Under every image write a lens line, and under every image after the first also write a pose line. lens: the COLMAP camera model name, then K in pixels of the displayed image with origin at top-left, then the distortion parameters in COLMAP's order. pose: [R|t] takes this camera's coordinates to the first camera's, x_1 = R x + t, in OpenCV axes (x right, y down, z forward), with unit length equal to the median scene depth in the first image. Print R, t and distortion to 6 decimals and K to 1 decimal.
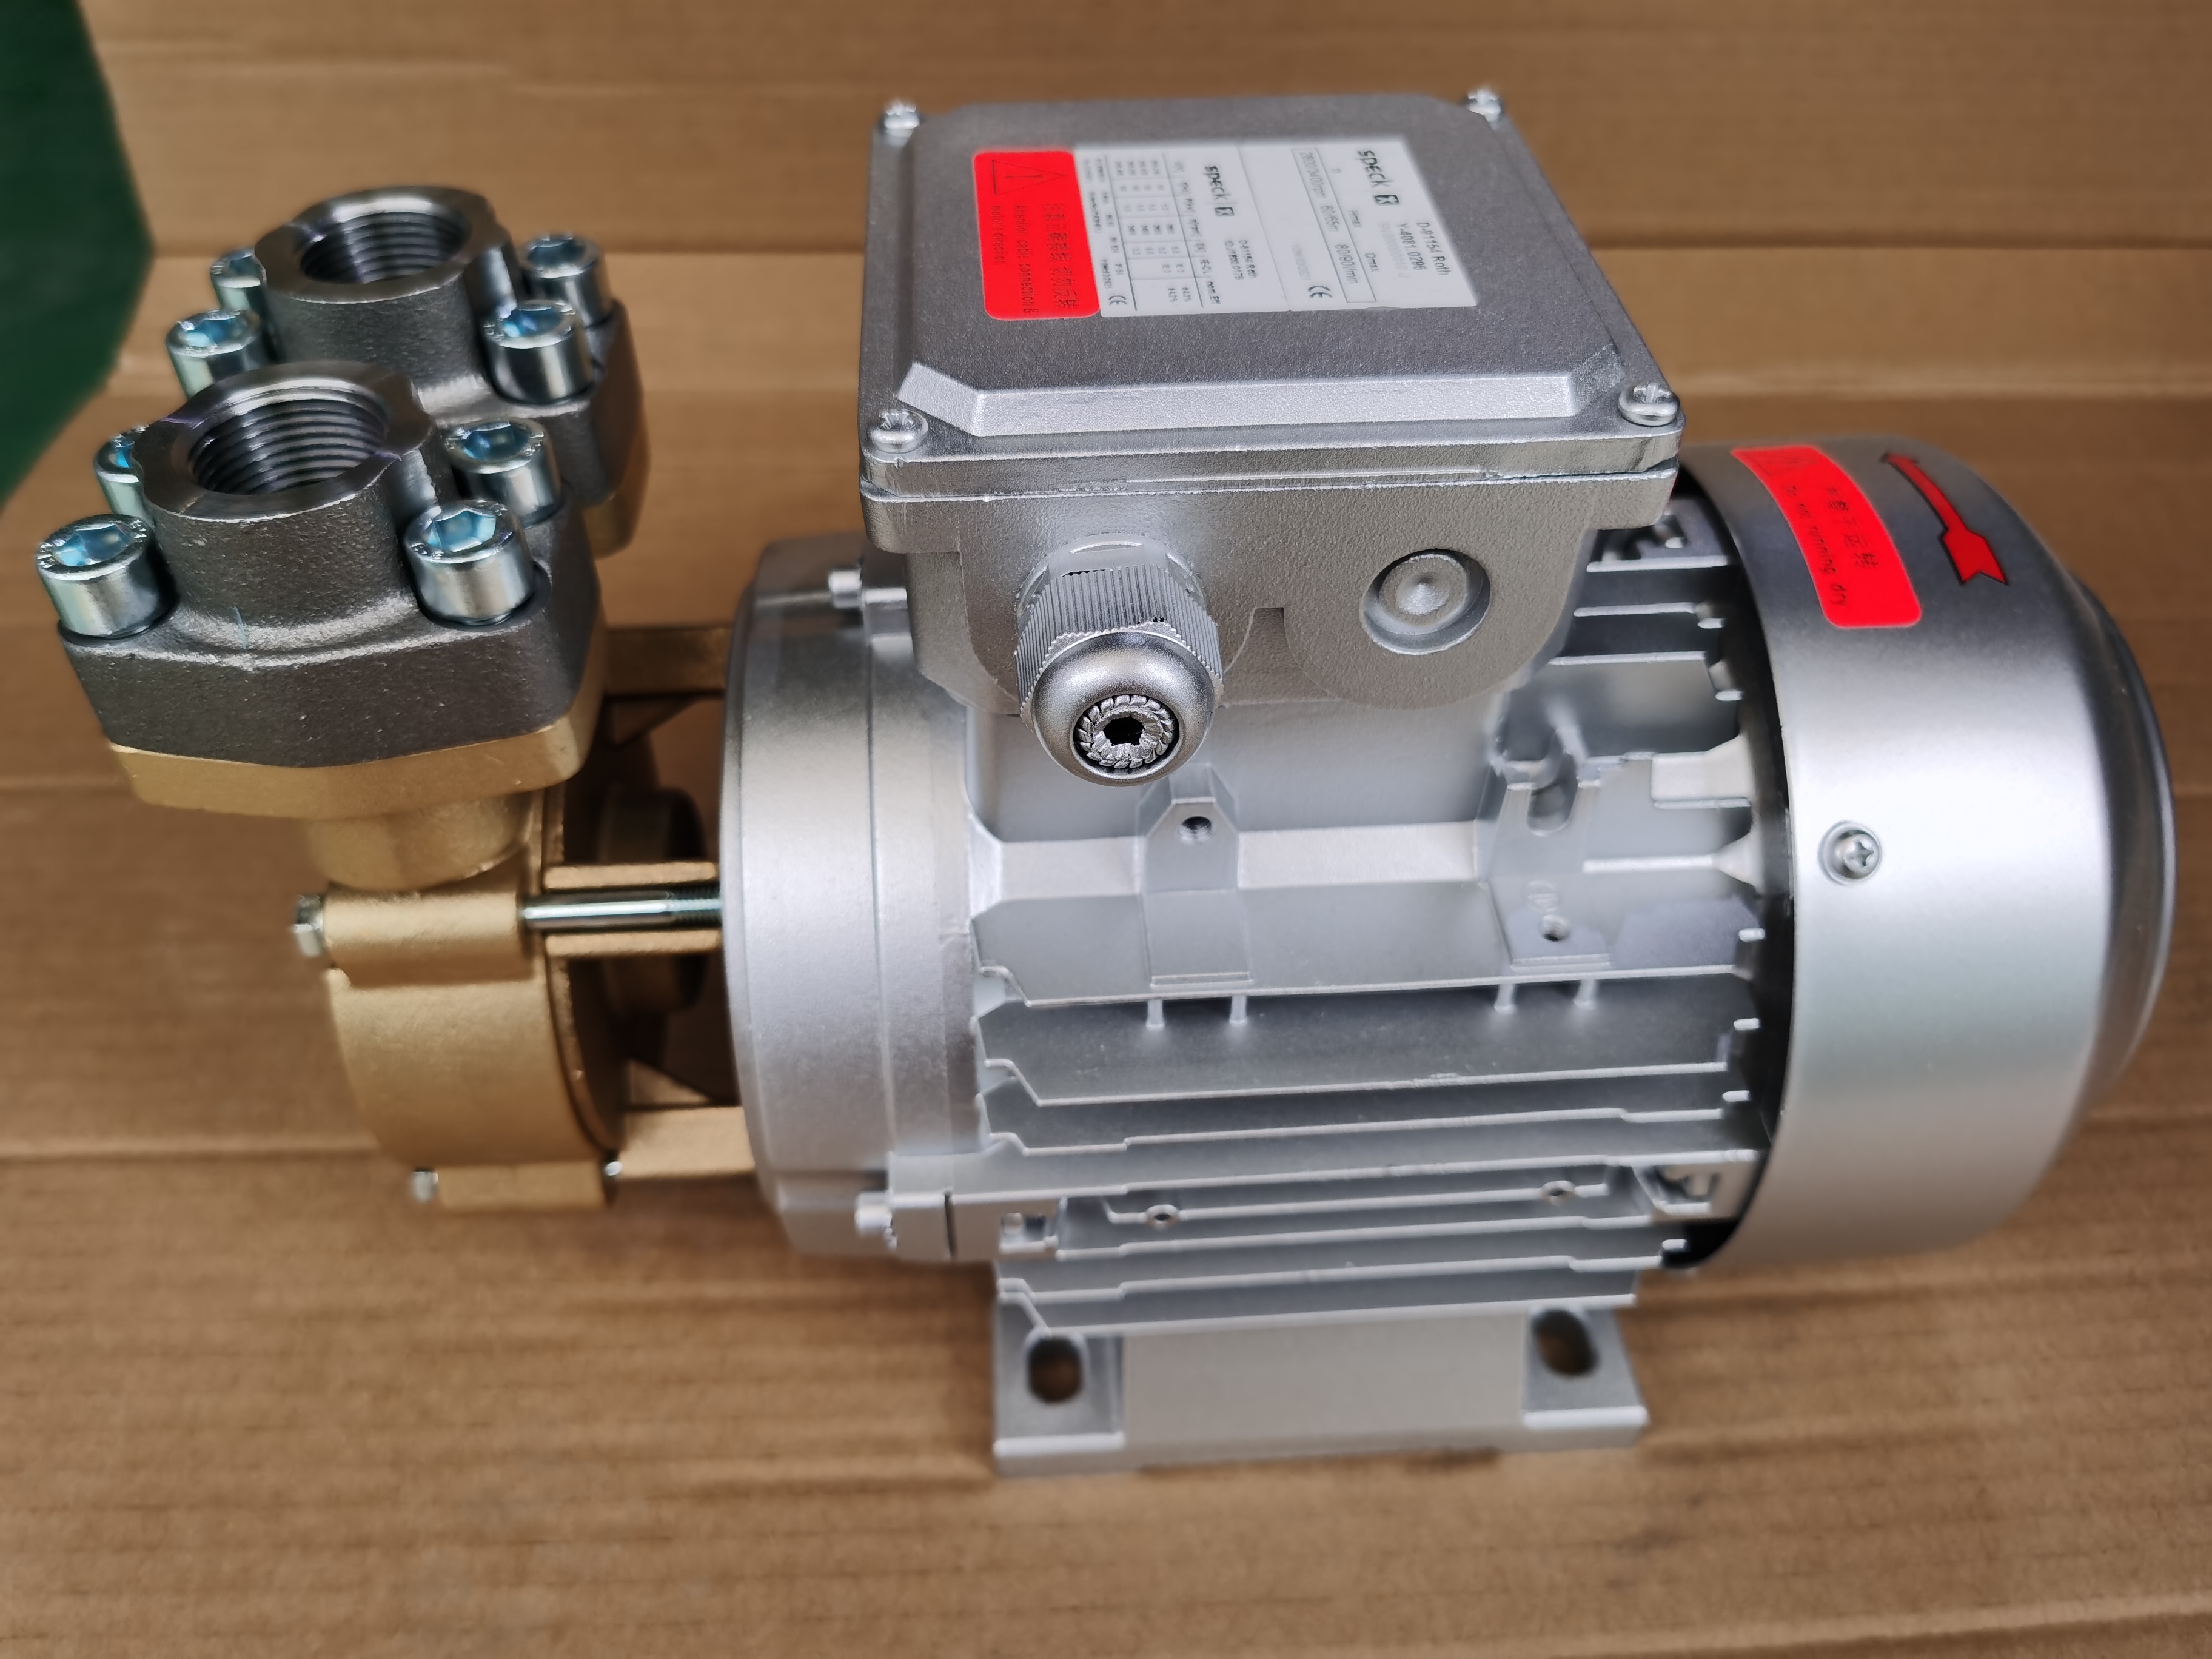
lens RADIAL K [[1855.5, 0, 1106.0], [0, 1855.5, 829.5], [0, 0, 1]] dist [-0.006644, -0.001917]
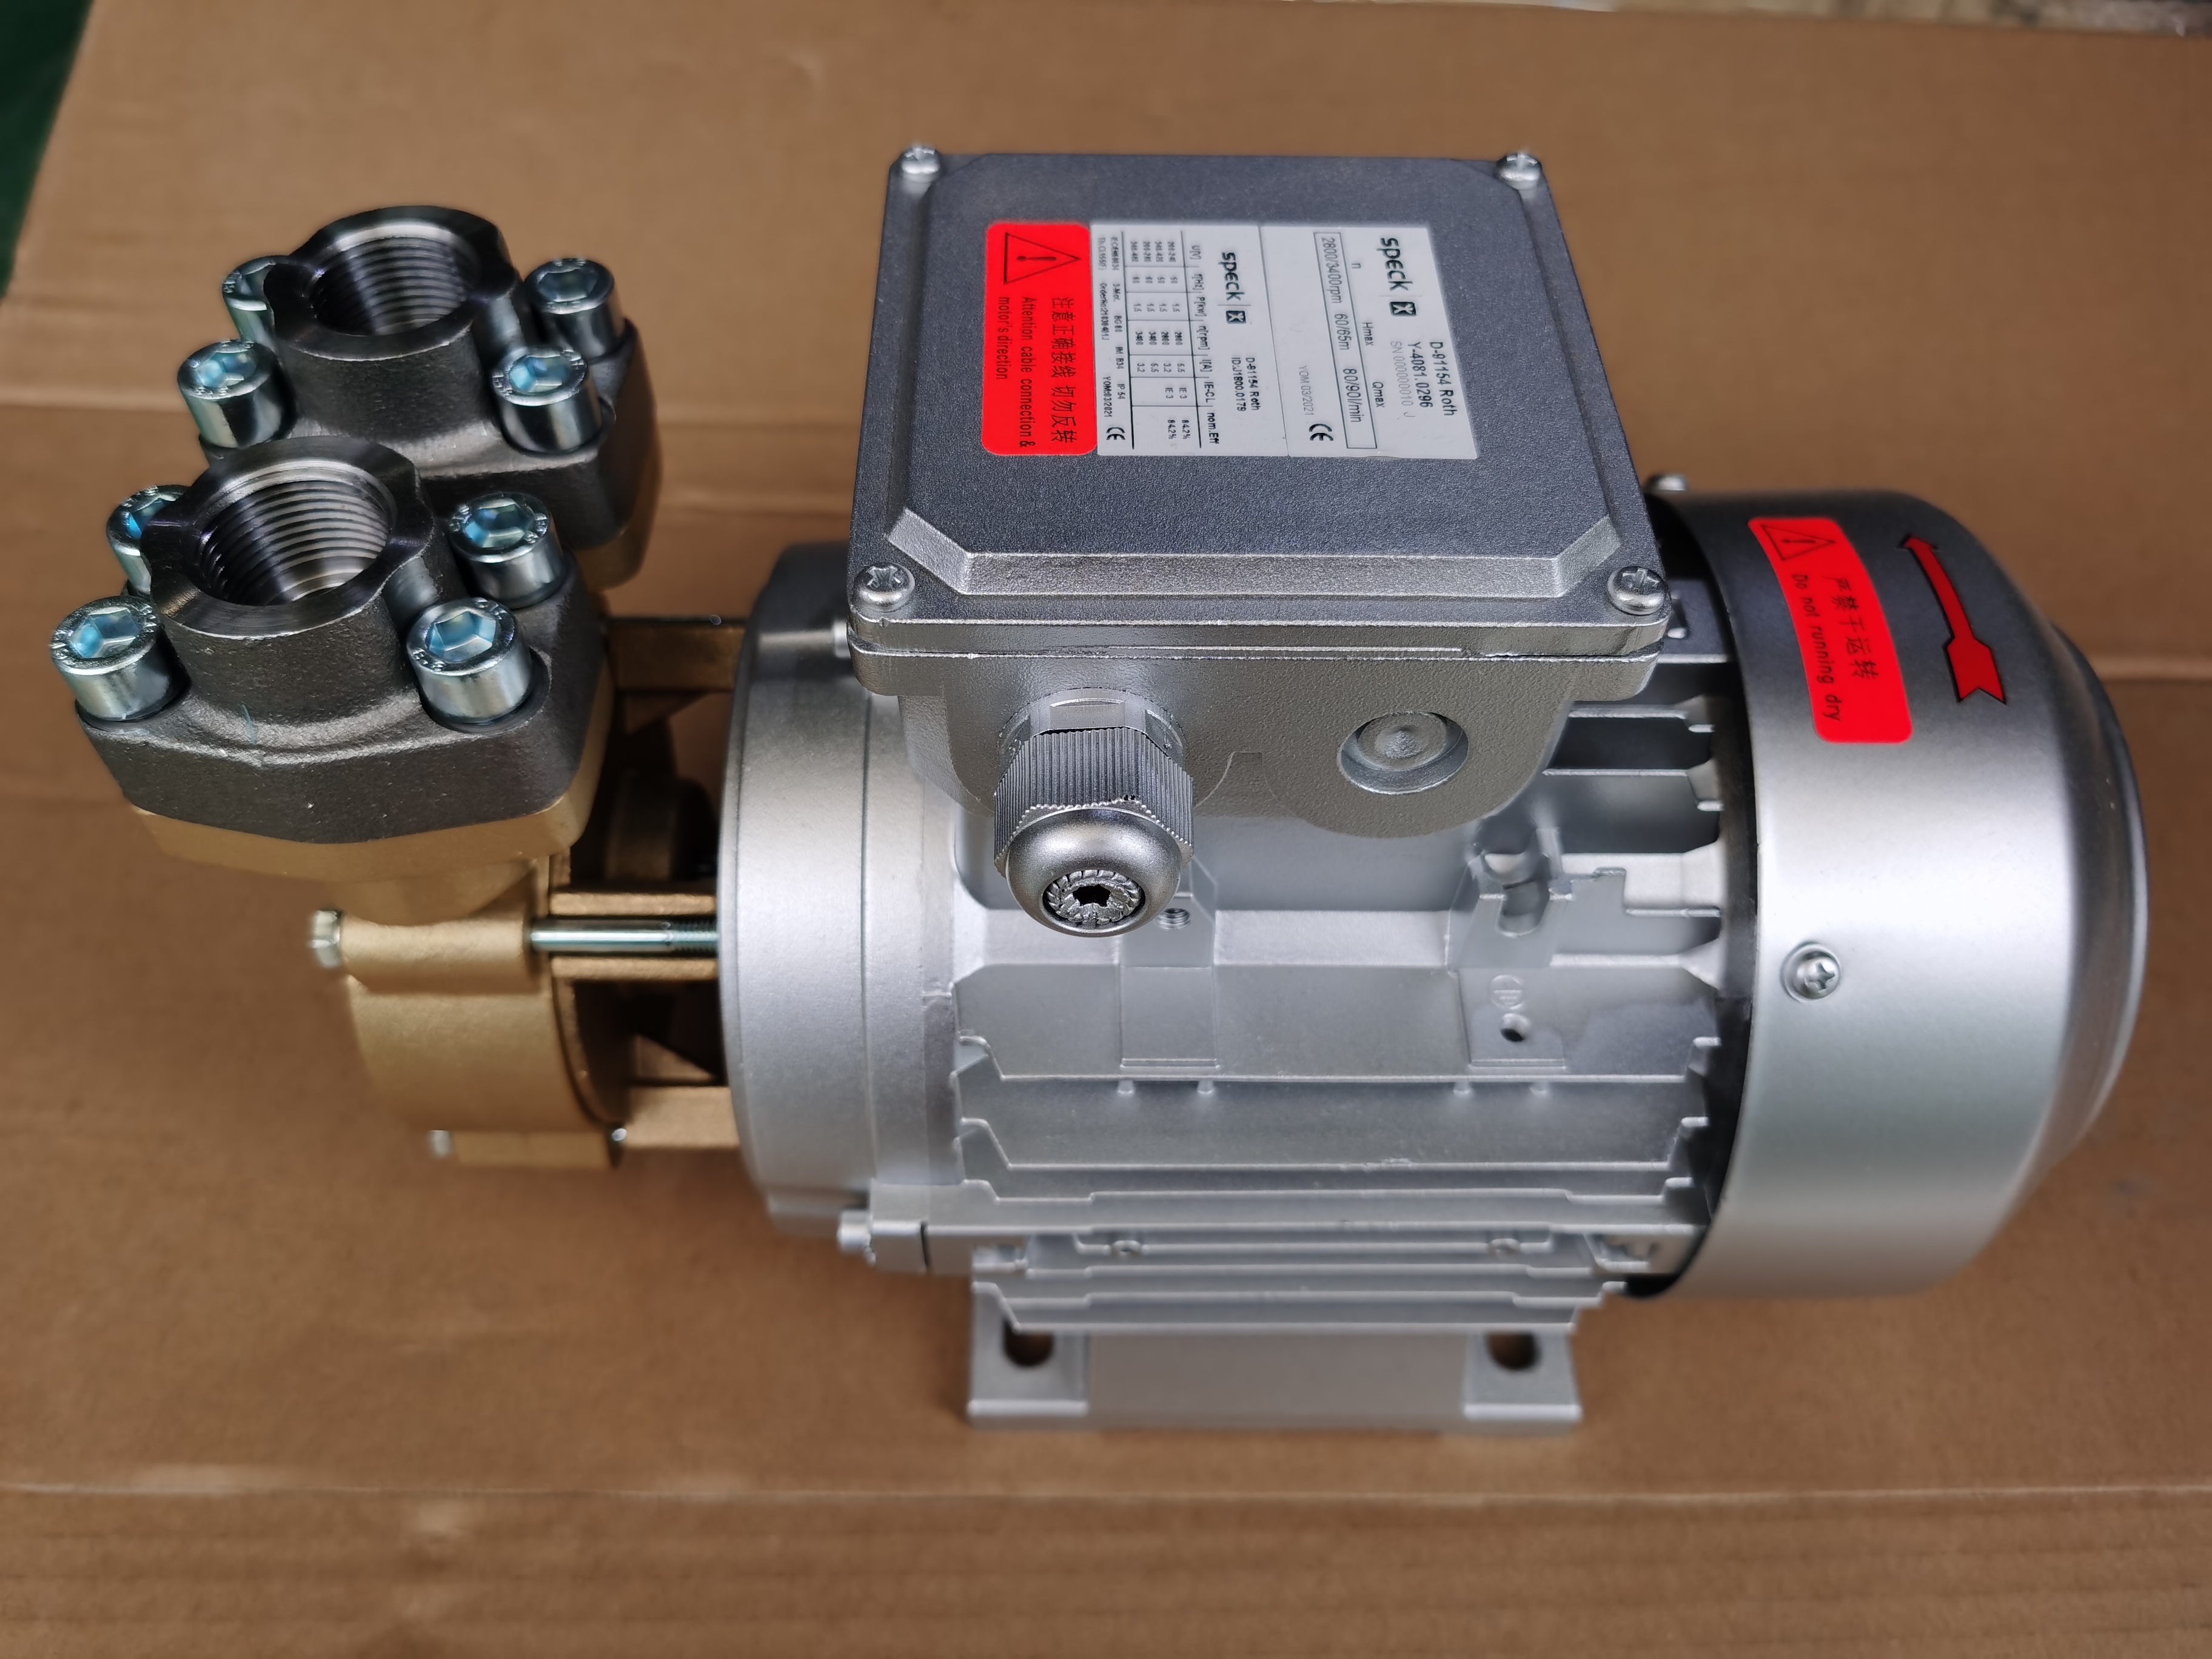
lens RADIAL K [[1855.5, 0, 1106.0], [0, 1855.5, 829.5], [0, 0, 1]] dist [-0.006644, -0.001917]
pose [[0.998092, 0.056921, -0.023915, 0.032509], [-0.052821, 0.987786, 0.146592, -0.195143], [0.031967, -0.145049, 0.988908, -0.013334]]
